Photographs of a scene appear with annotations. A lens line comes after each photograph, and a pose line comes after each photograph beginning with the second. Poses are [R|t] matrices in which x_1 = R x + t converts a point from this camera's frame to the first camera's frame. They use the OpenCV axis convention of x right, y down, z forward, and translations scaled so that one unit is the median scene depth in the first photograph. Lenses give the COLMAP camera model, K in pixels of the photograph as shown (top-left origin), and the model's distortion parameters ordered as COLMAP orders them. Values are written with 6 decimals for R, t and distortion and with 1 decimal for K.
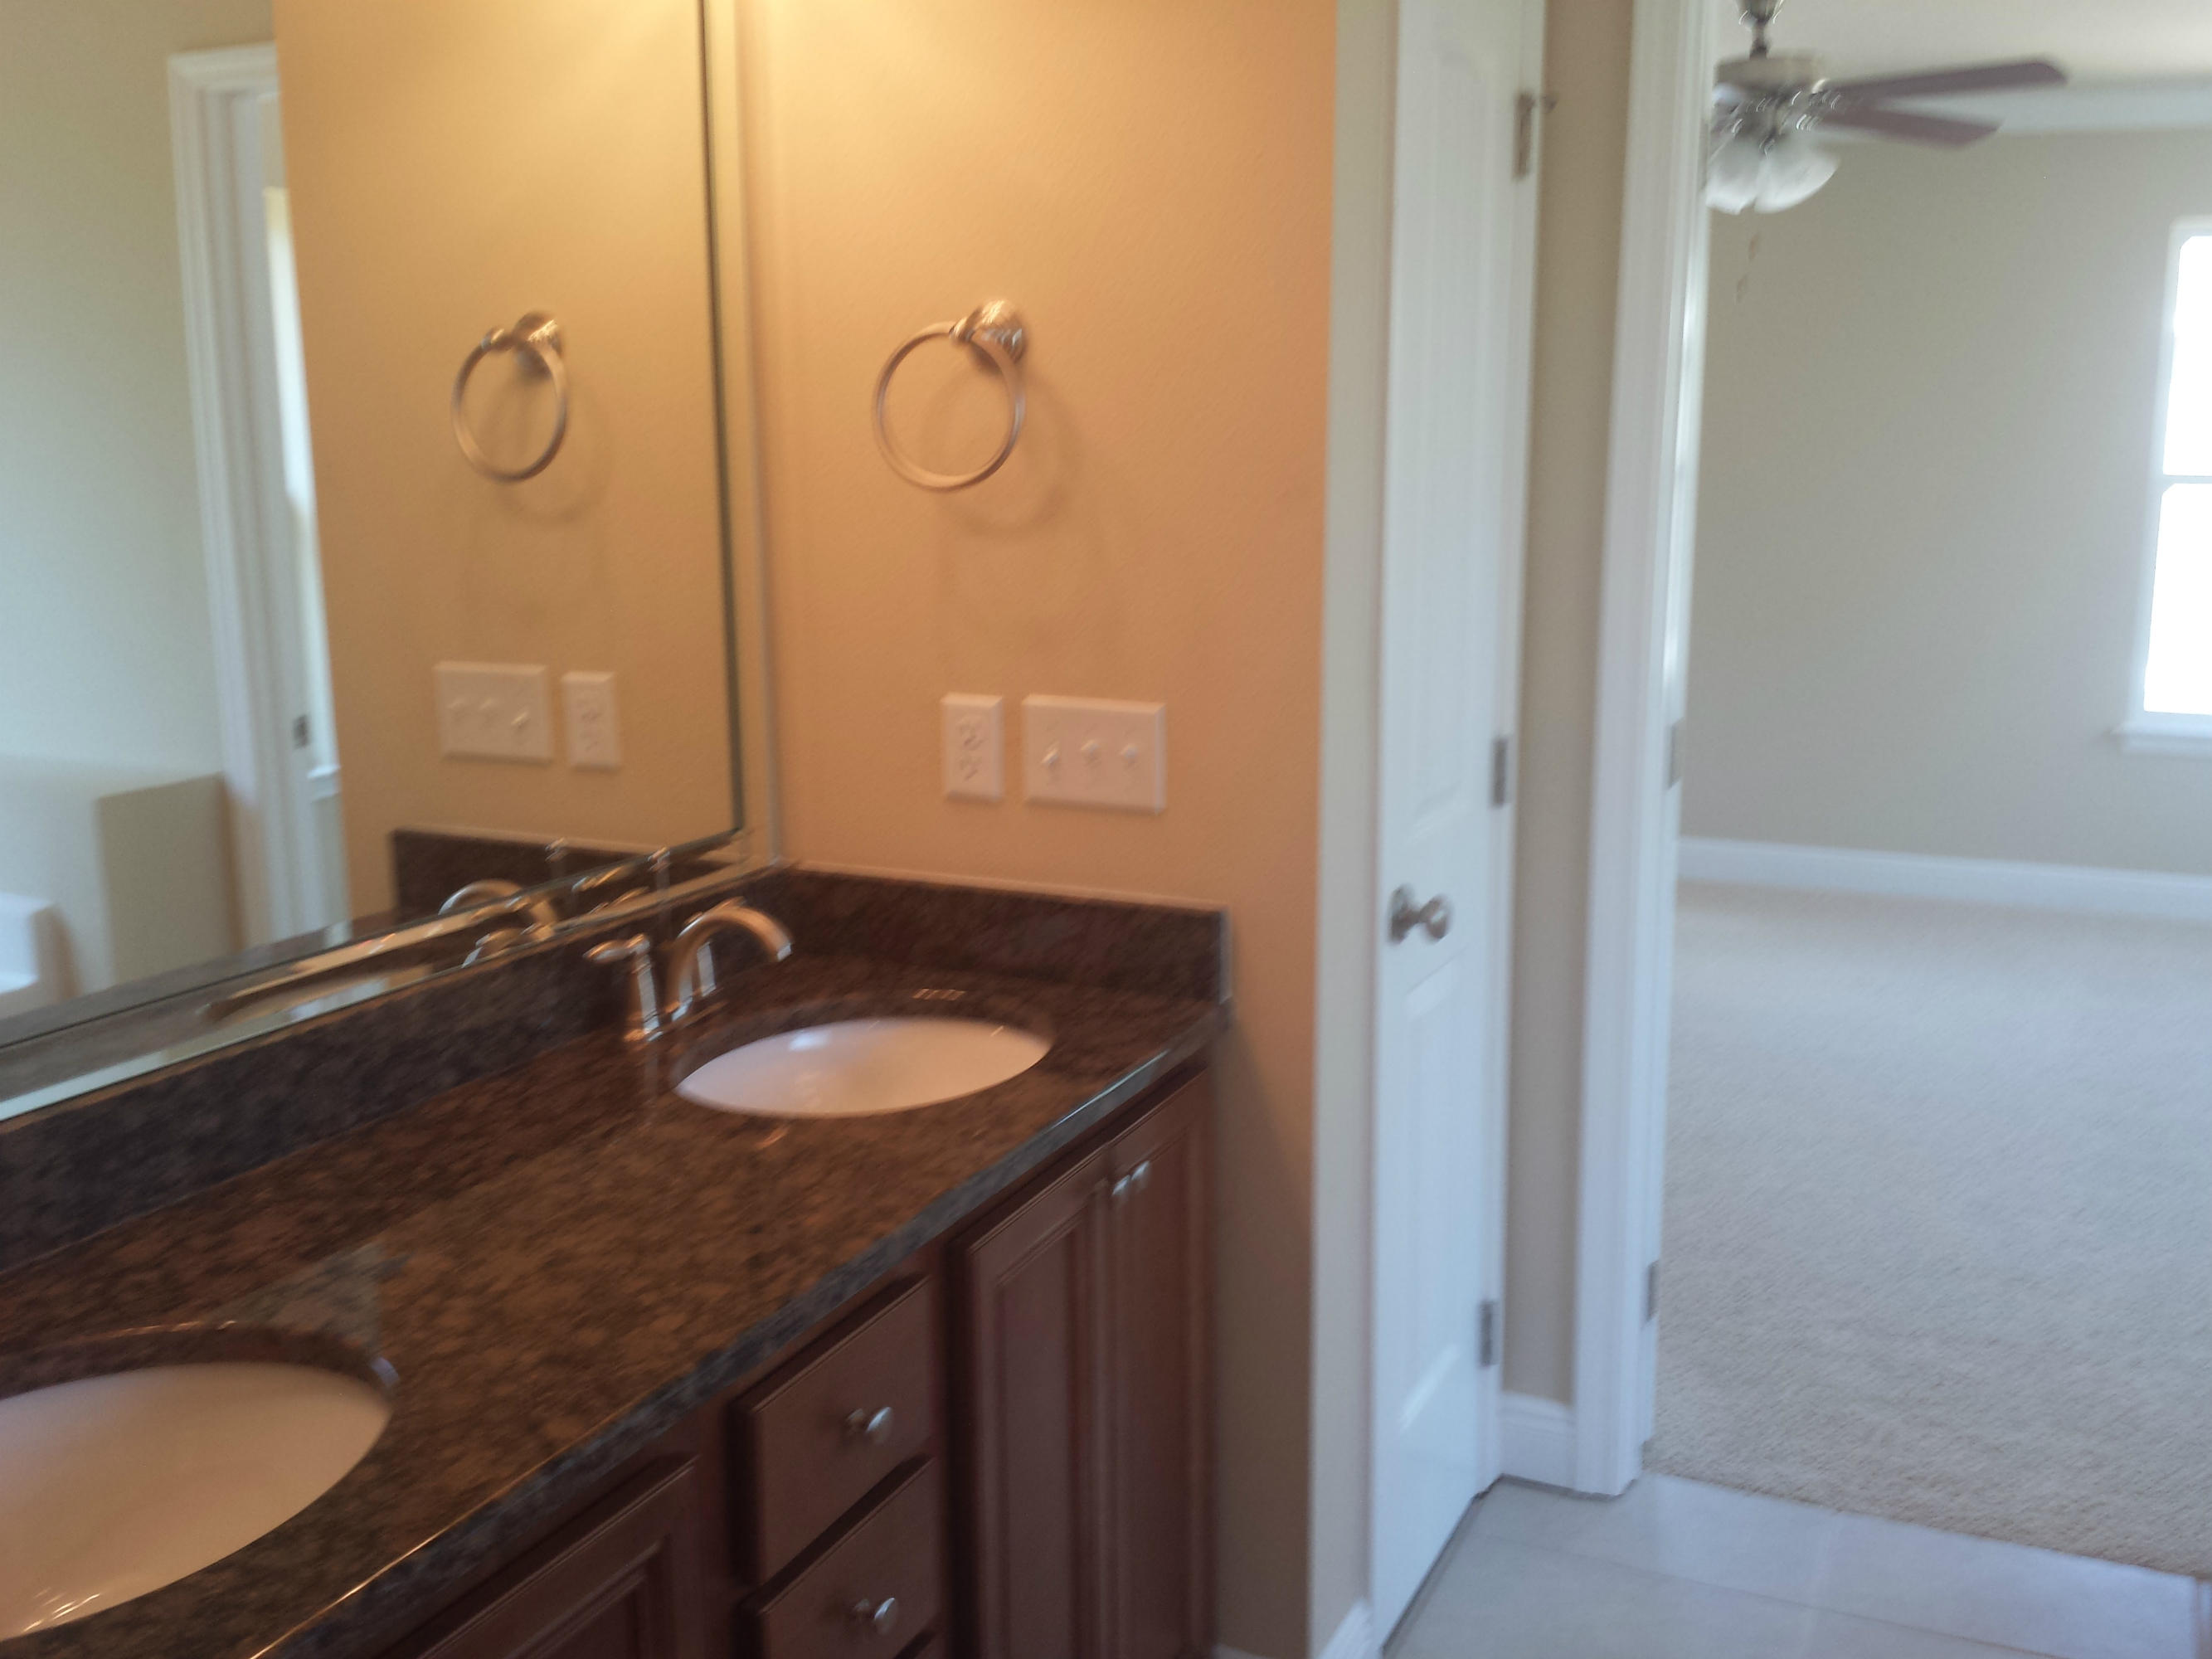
lens RADIAL K [[2069.1, 0, 1090.3], [0, 2069.1, 832.8], [0, 0, 1]] dist [-0.030483, 0.000000]
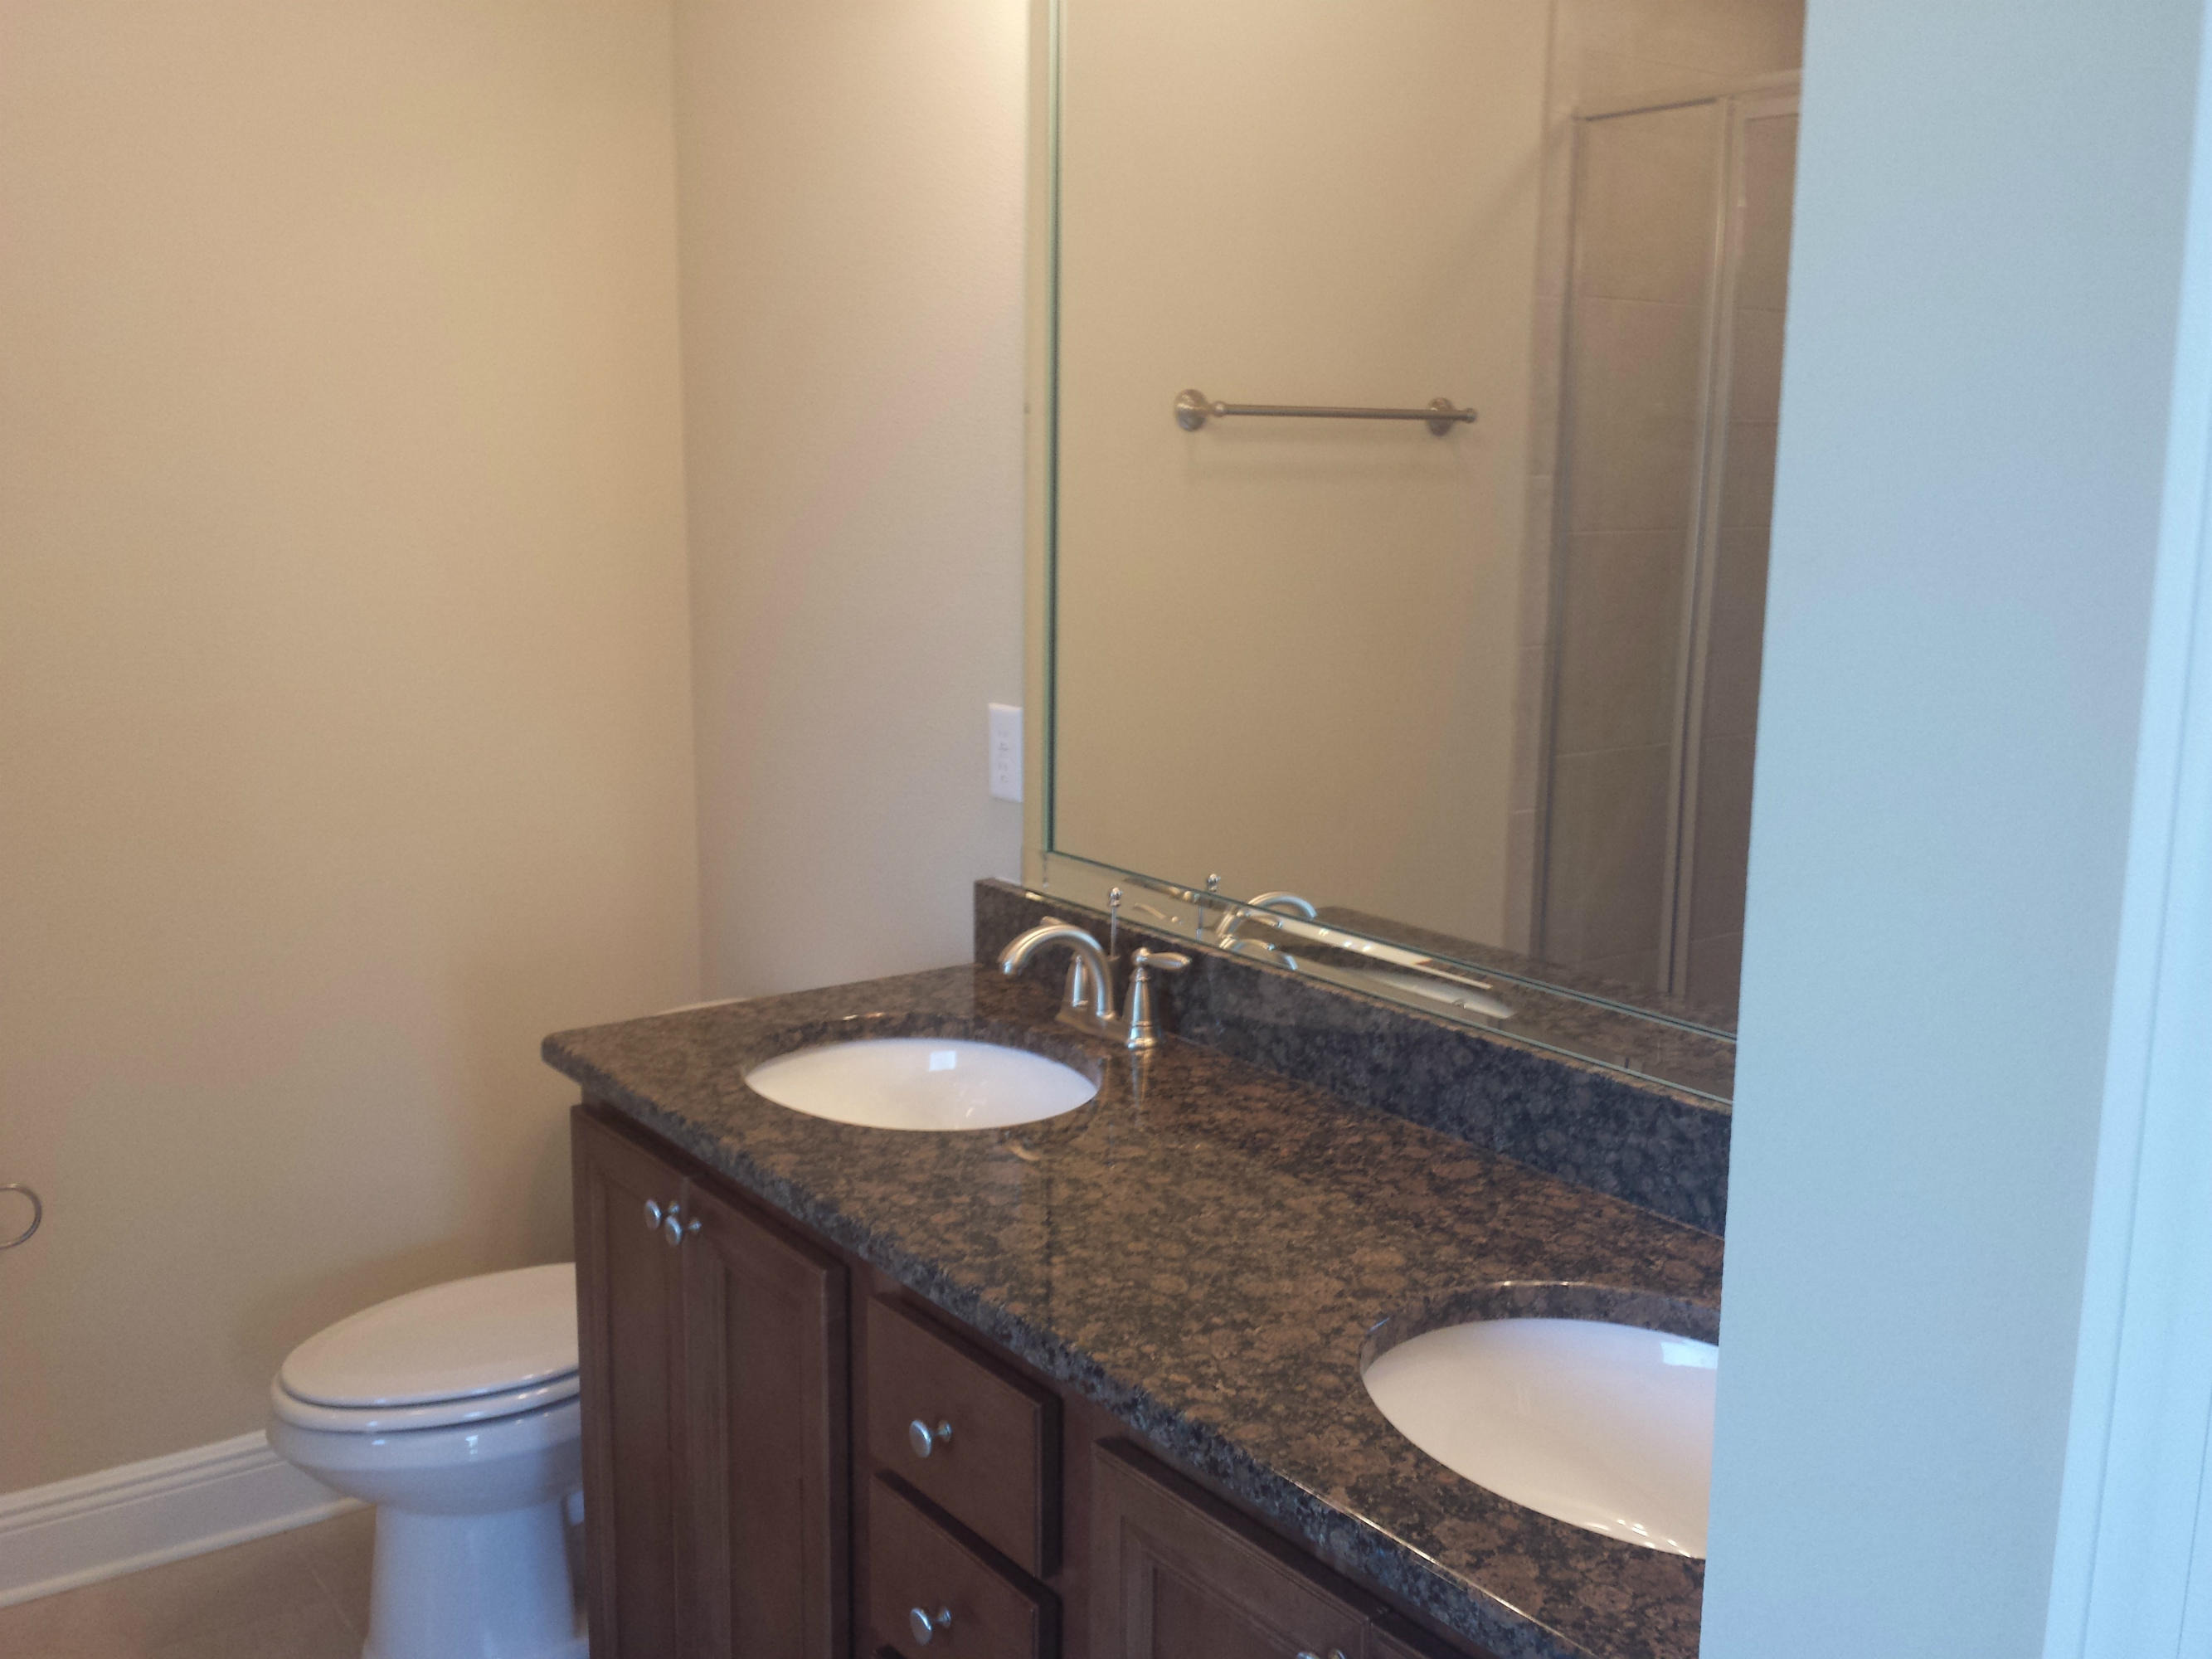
lens RADIAL K [[2069.1, 0, 1110.3], [0, 2069.1, 830.3], [0, 0, 1]] dist [-0.030483, 0.000000]
pose [[-0.465293, 0.157857, -0.870967, 0.682370], [-0.181659, 0.945995, 0.268502, -0.283052], [0.866315, 0.283151, -0.411489, 1.372742]]
